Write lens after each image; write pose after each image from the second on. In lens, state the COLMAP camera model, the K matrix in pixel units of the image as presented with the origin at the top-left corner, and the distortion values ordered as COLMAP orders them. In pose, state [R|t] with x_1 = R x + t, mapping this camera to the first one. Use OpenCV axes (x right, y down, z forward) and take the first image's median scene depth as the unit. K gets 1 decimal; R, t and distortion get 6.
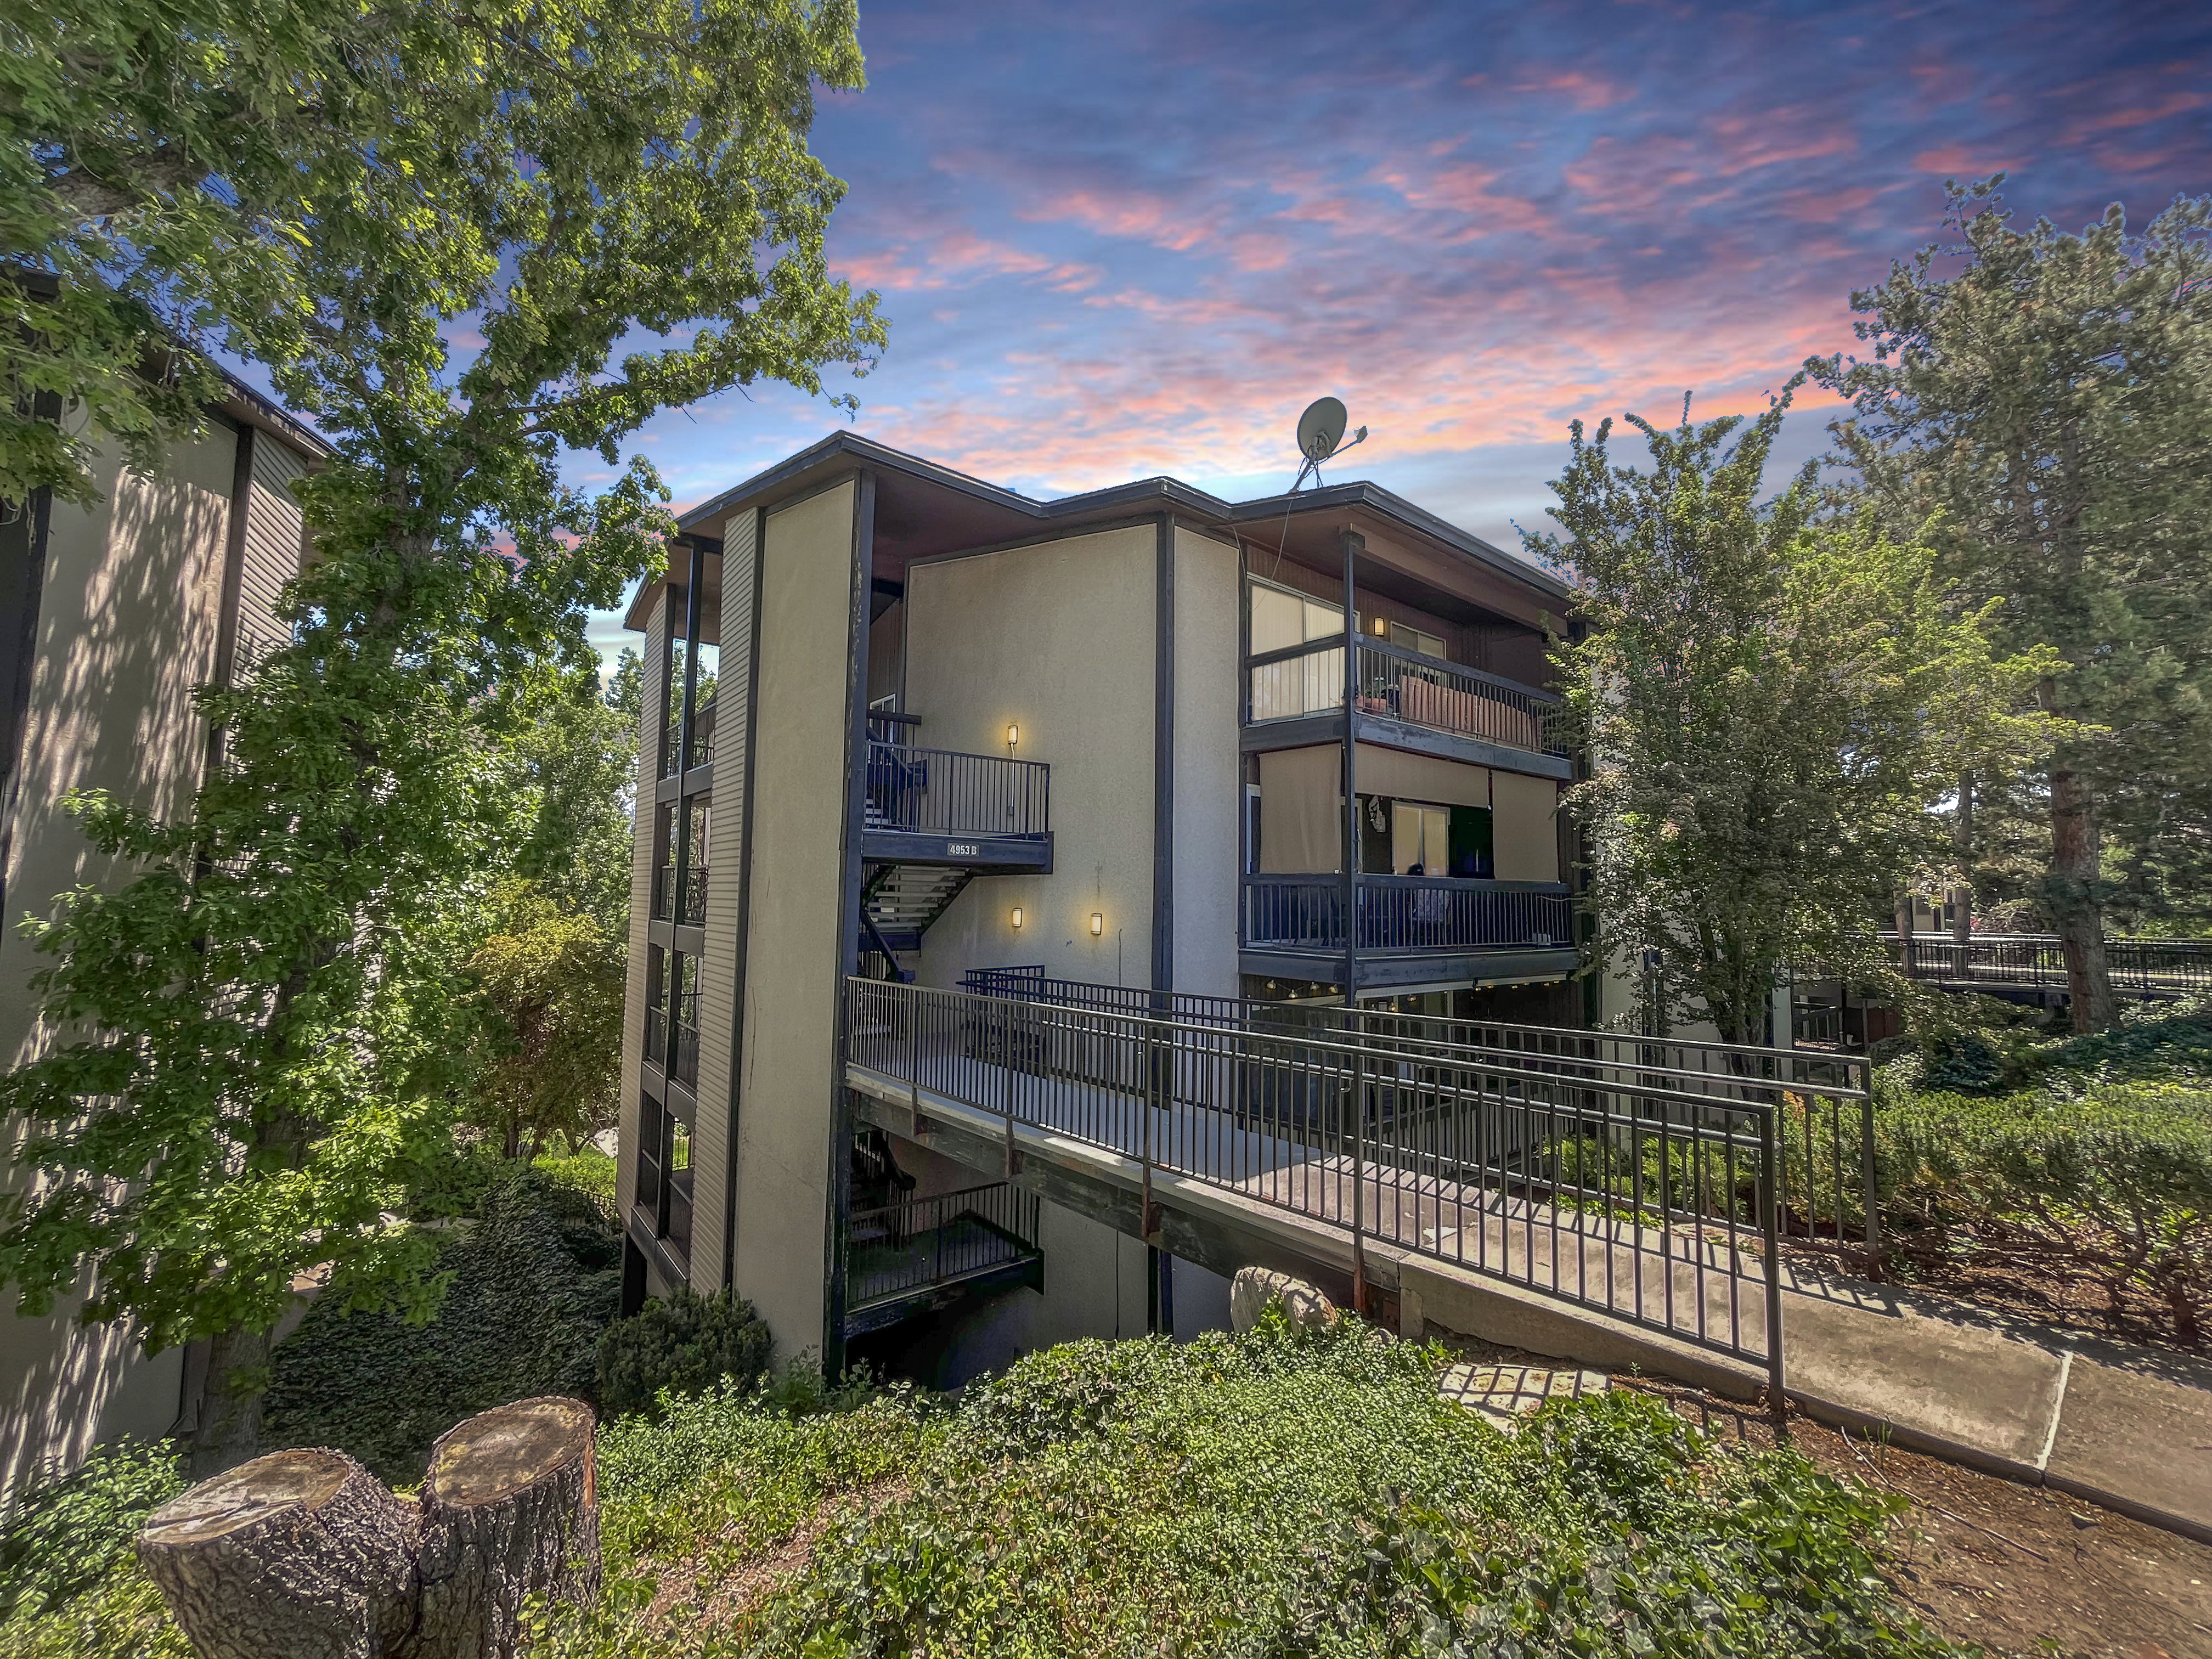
lens RADIAL K [[894.6, 0, 1105.0], [0, 894.6, 836.0], [0, 0, 1]] dist [-0.000319, -0.000063]
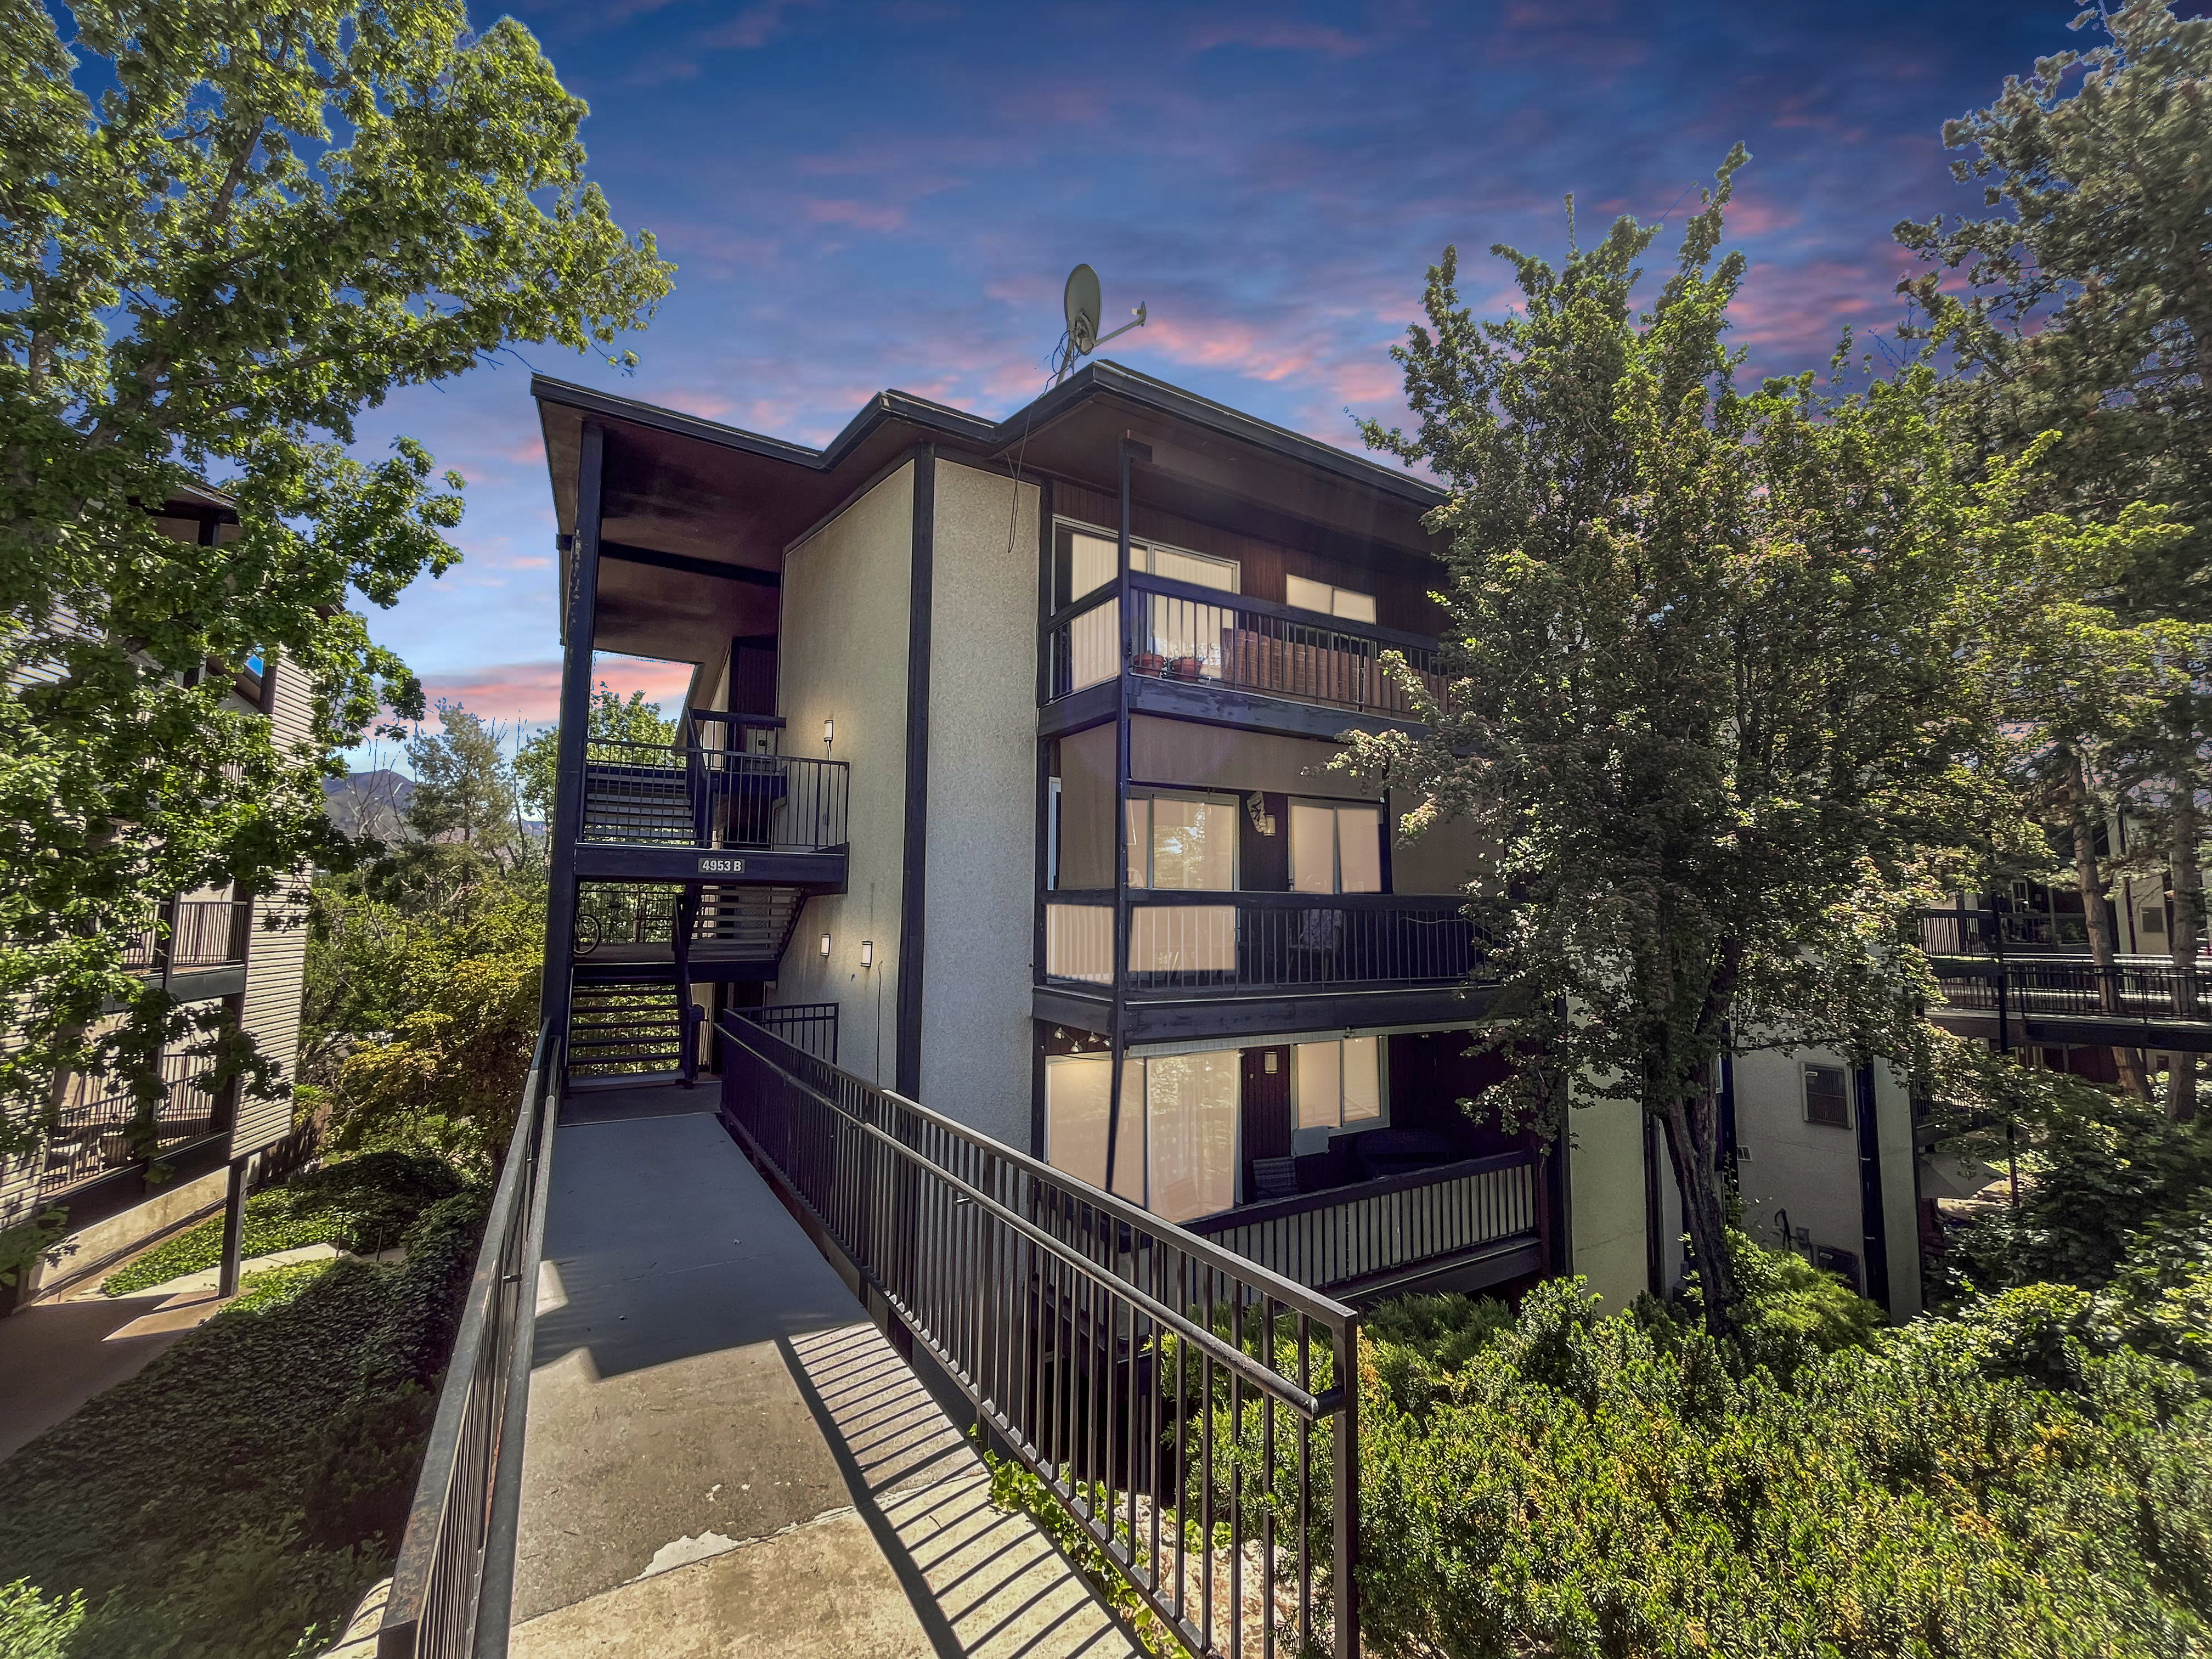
lens RADIAL K [[894.6, 0, 1107.1], [0, 894.6, 832.2], [0, 0, 1]] dist [-0.000319, -0.000063]
pose [[0.989693, -0.021288, -0.141617, 0.323968], [0.017708, 0.999492, -0.026489, 0.012792], [0.142109, 0.023708, 0.989567, 0.224073]]
